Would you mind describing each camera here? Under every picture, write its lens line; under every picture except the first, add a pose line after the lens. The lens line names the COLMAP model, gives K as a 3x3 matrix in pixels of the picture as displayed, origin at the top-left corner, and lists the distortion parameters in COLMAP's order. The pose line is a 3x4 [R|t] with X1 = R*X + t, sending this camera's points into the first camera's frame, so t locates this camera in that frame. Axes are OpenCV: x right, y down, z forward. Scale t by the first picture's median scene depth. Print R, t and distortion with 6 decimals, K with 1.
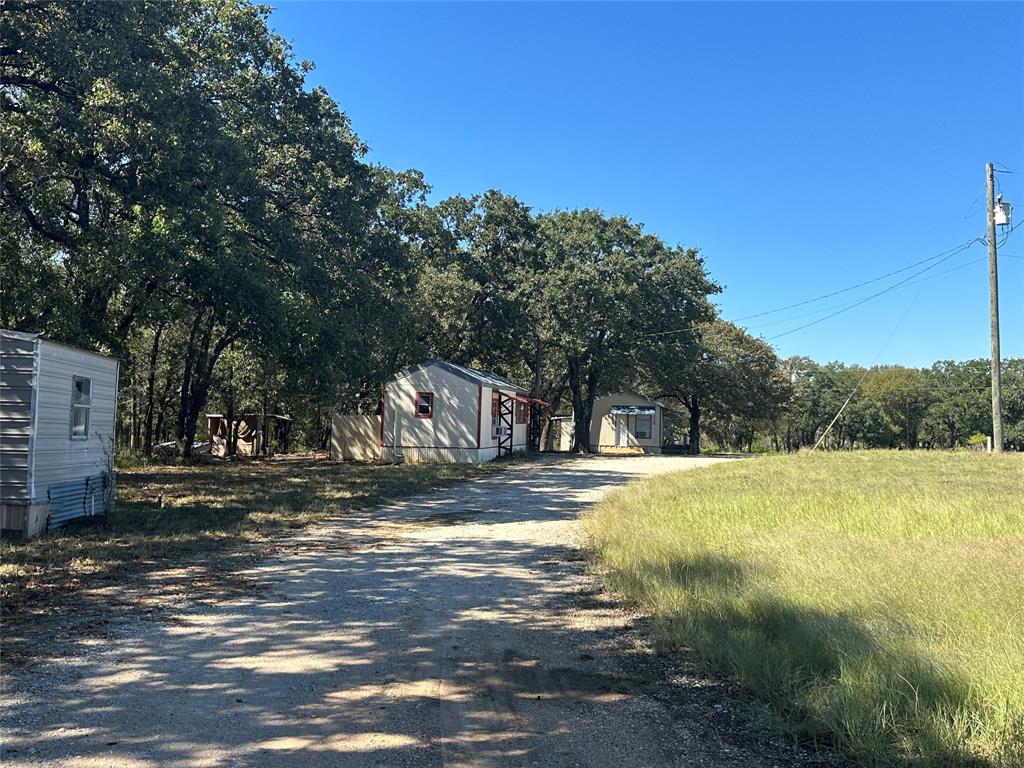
lens RADIAL K [[1035.9, 0, 512.0], [0, 1035.9, 384.0], [0, 0, 1]] dist [0.004483, -0.001392]
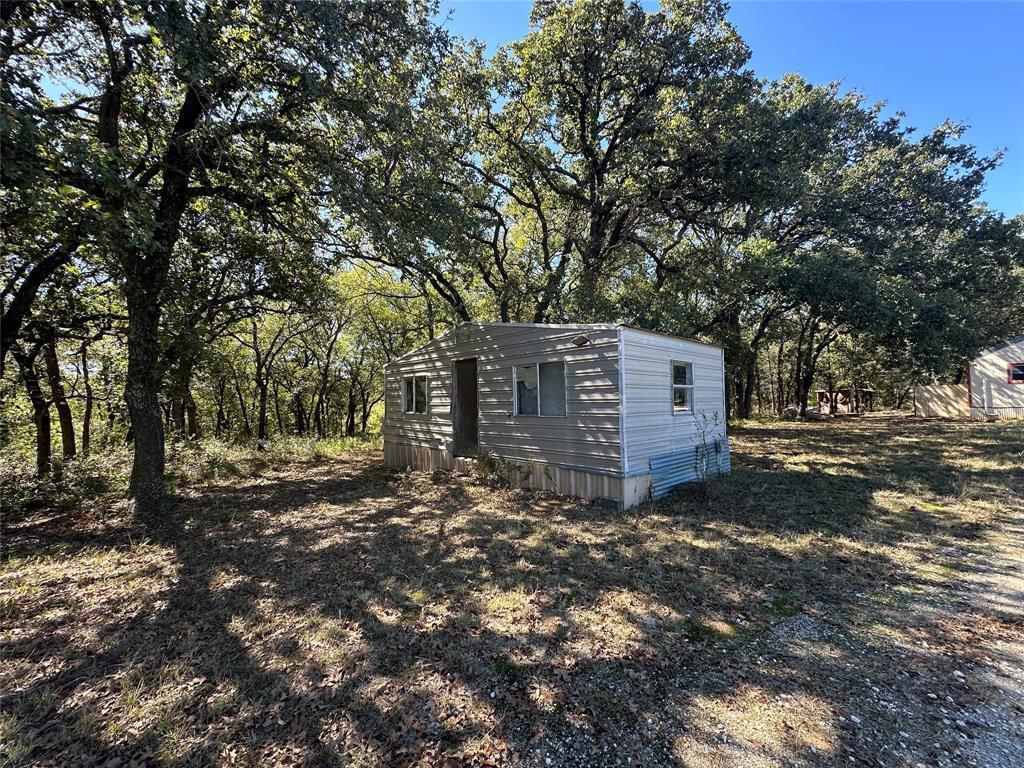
lens RADIAL K [[409.5, 0, 512.0], [0, 409.5, 384.0], [0, 0, 1]] dist [-0.016348, -0.000066]
pose [[0.596530, -0.068743, -0.799641, -0.107776], [0.068761, 0.997039, -0.034417, 0.014297], [0.799640, -0.034454, 0.599491, 0.379274]]
